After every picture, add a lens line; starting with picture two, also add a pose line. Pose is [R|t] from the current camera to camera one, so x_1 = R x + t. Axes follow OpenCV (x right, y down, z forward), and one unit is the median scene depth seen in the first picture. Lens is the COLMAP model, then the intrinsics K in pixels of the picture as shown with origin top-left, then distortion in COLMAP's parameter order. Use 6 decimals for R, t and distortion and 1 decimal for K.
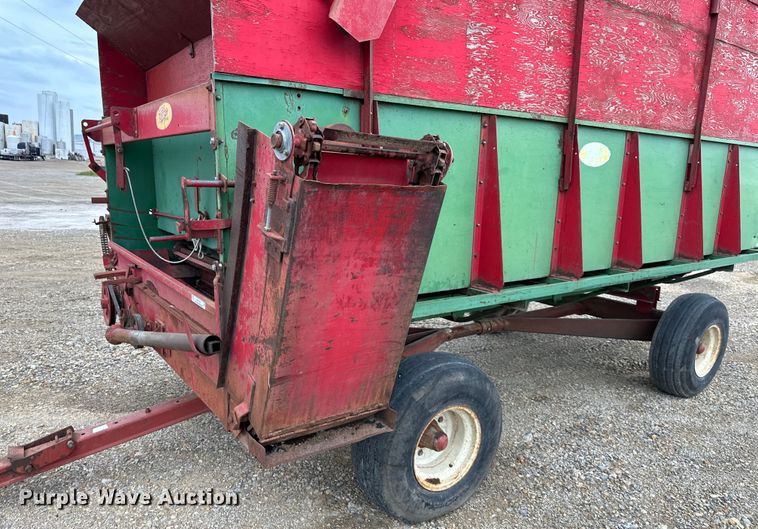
lens RADIAL K [[539.9, 0, 372.0], [0, 539.9, 281.2], [0, 0, 1]] dist [0.035110, -0.046513]
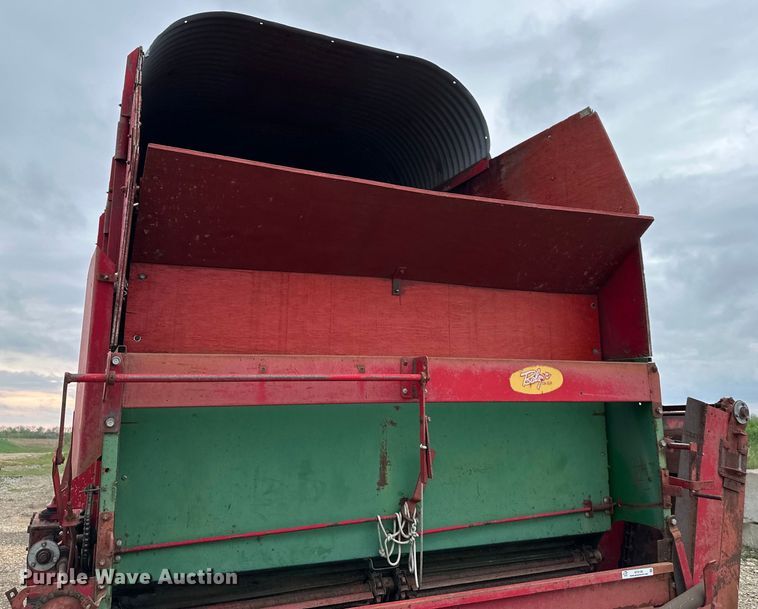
lens RADIAL K [[671.1, 0, 399.1], [0, 671.1, 244.8], [0, 0, 1]] dist [0.083590, -0.127031]
pose [[0.169786, 0.191932, 0.966610, -1.284361], [0.204770, 0.952572, -0.225113, -0.258006], [-0.963972, 0.236154, 0.122432, 0.852373]]
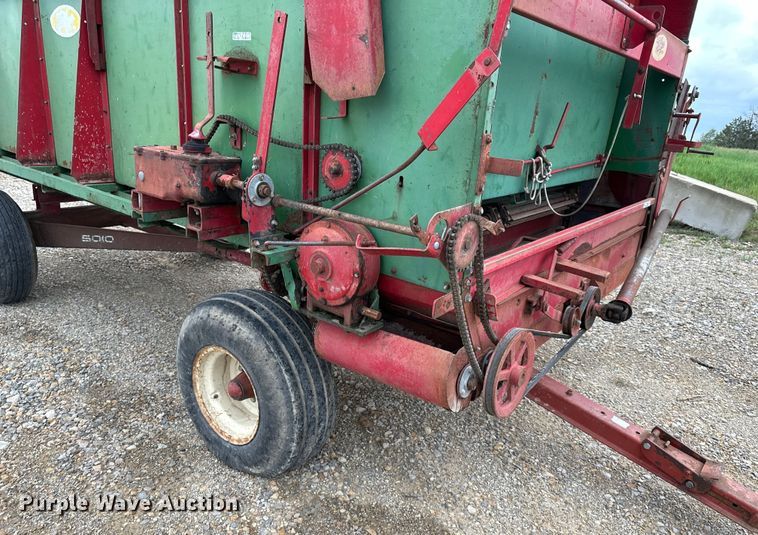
lens RADIAL K [[533.4, 0, 381.9], [0, 533.4, 289.9], [0, 0, 1]] dist [0.049146, -0.058162]
pose [[-0.293106, -0.358156, 0.886461, -1.063311], [0.107571, 0.908942, 0.402807, -0.291947], [-0.950009, 0.213422, -0.227889, 1.505706]]
